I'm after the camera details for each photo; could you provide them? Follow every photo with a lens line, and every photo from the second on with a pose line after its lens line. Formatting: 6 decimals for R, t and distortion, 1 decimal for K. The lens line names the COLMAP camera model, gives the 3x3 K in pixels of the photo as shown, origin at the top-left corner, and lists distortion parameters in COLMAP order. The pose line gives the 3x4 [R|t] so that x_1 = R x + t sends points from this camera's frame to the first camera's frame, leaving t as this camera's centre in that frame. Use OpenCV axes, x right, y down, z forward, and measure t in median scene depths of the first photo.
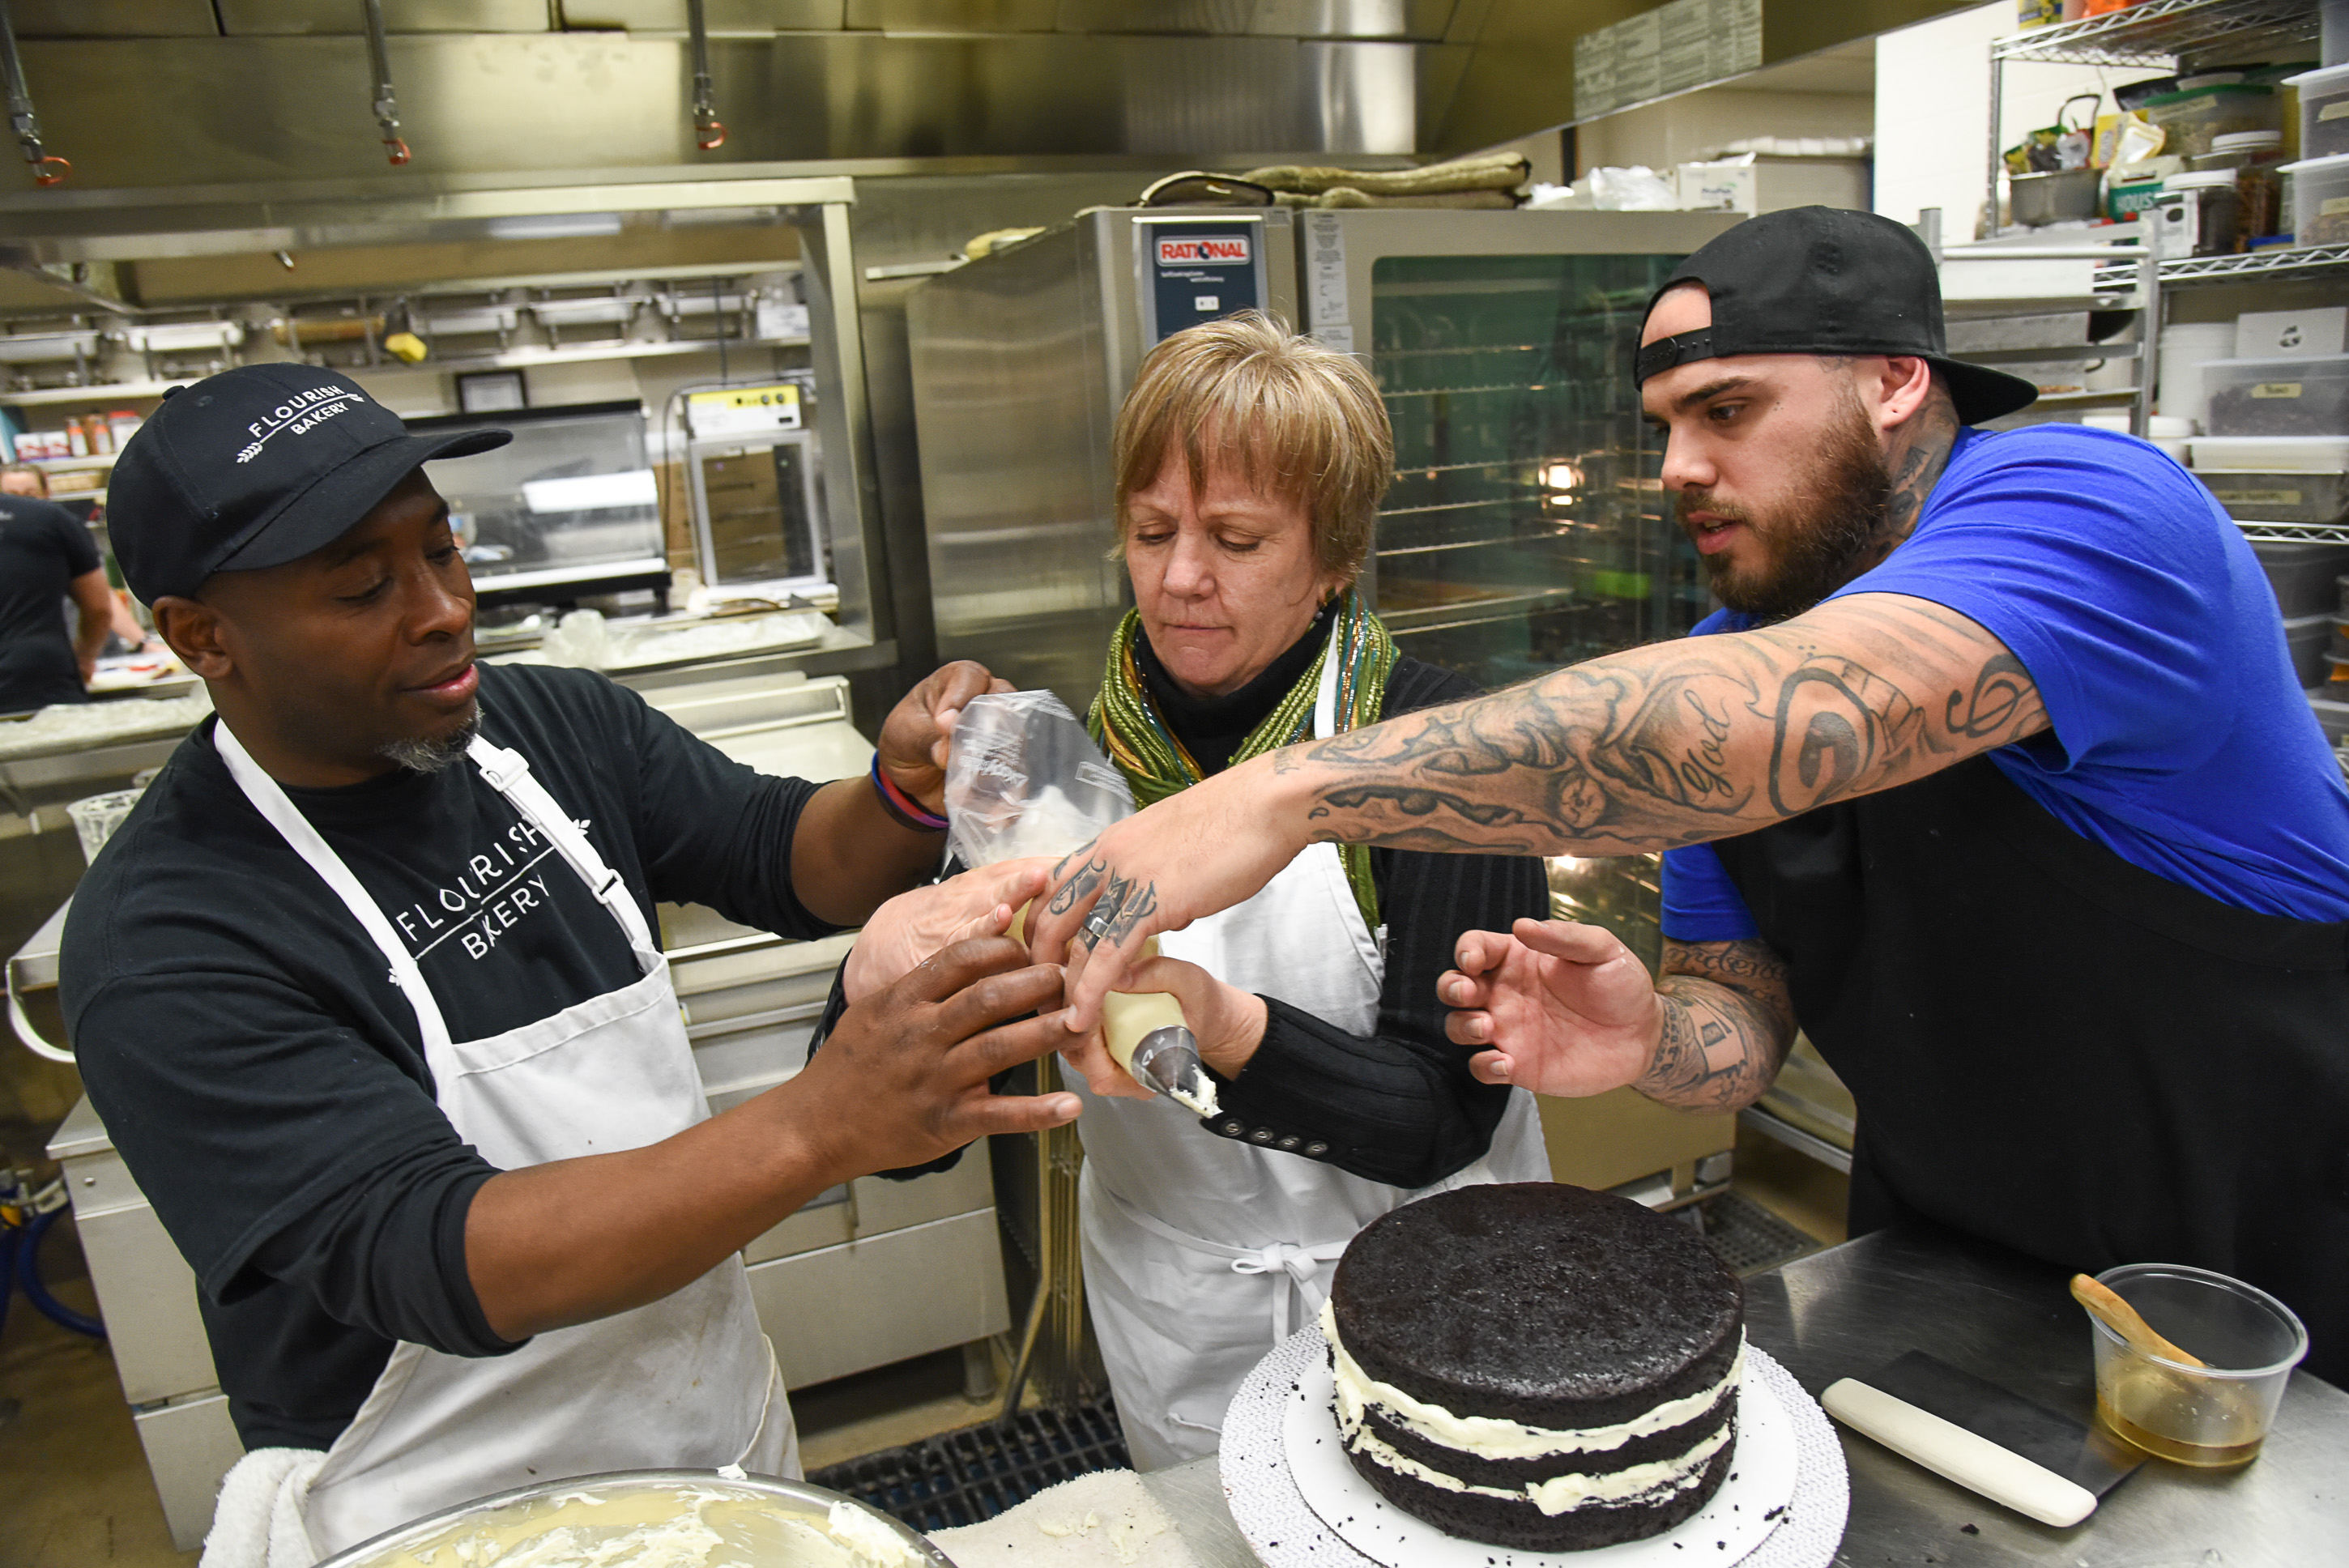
lens RADIAL K [[1630.0, 0, 1158.1], [0, 1630.0, 824.8], [0, 0, 1]] dist [-0.103330, 0.047591]
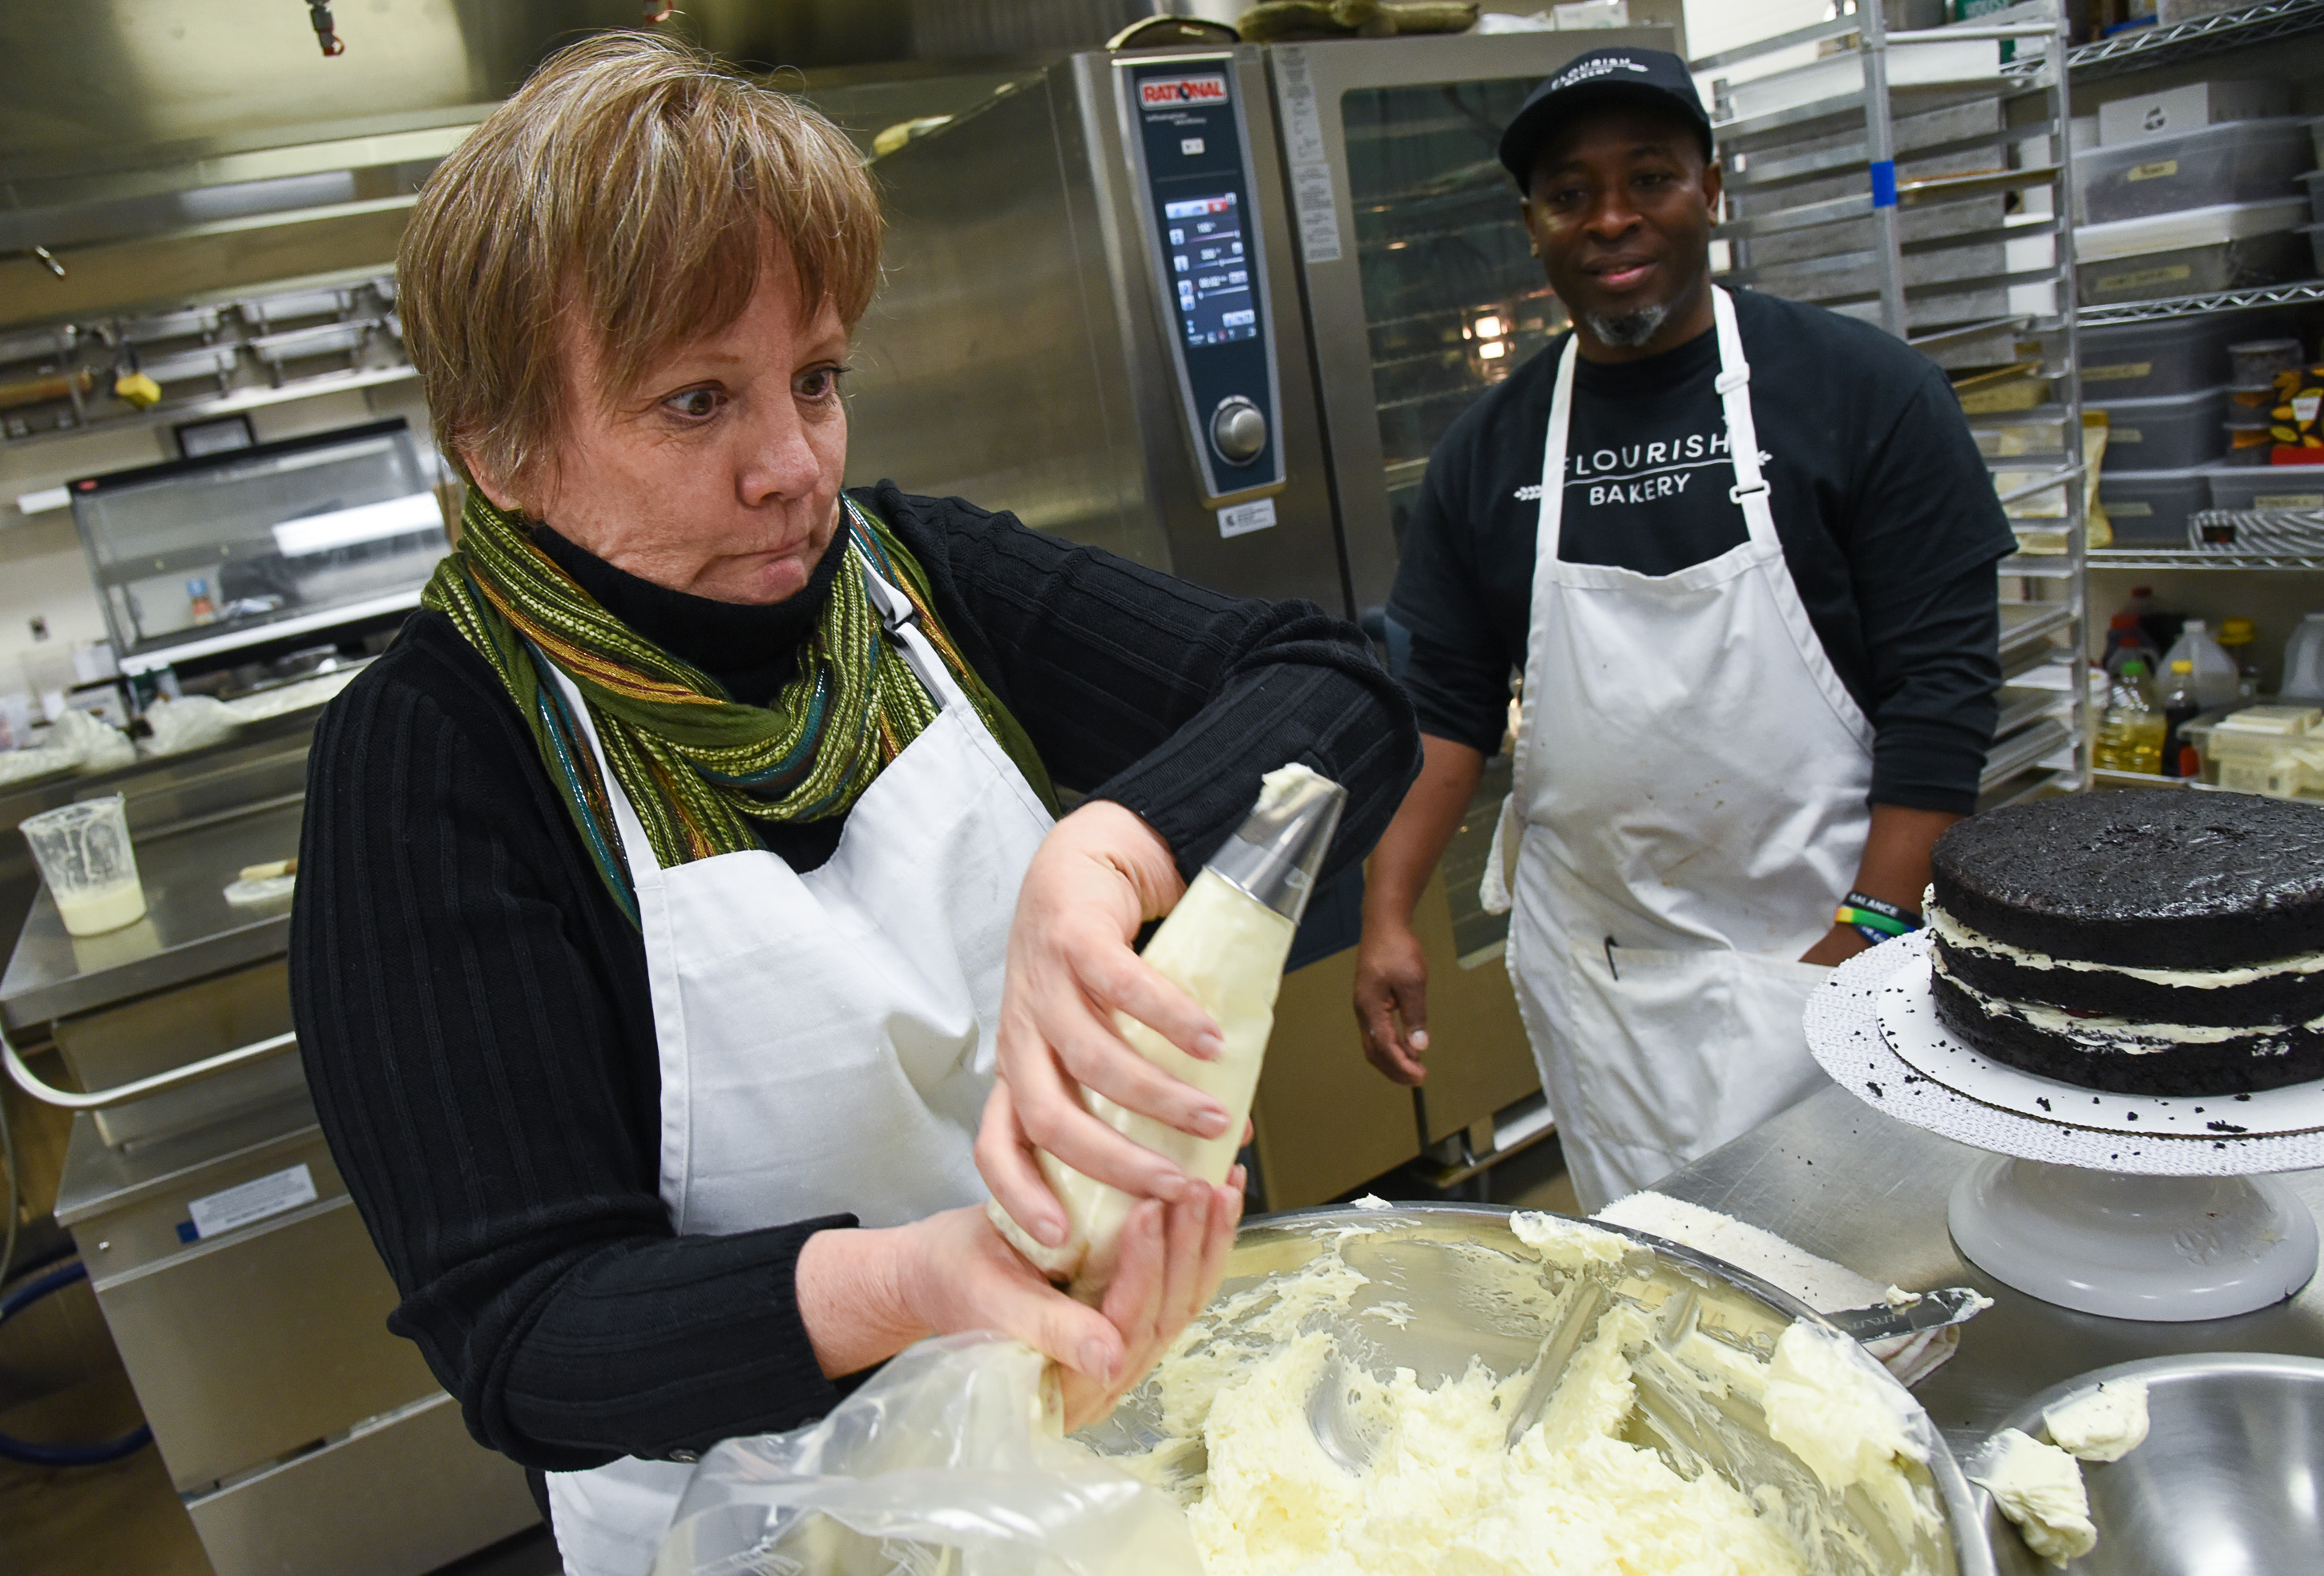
lens RADIAL K [[1709.5, 0, 1076.3], [0, 1709.5, 852.8], [0, 0, 1]] dist [-0.108969, 0.054991]
pose [[0.985264, -0.140846, 0.097041, -0.137384], [0.140475, 0.990027, 0.010677, 0.050881], [-0.097577, 0.003112, 0.995223, 0.011390]]
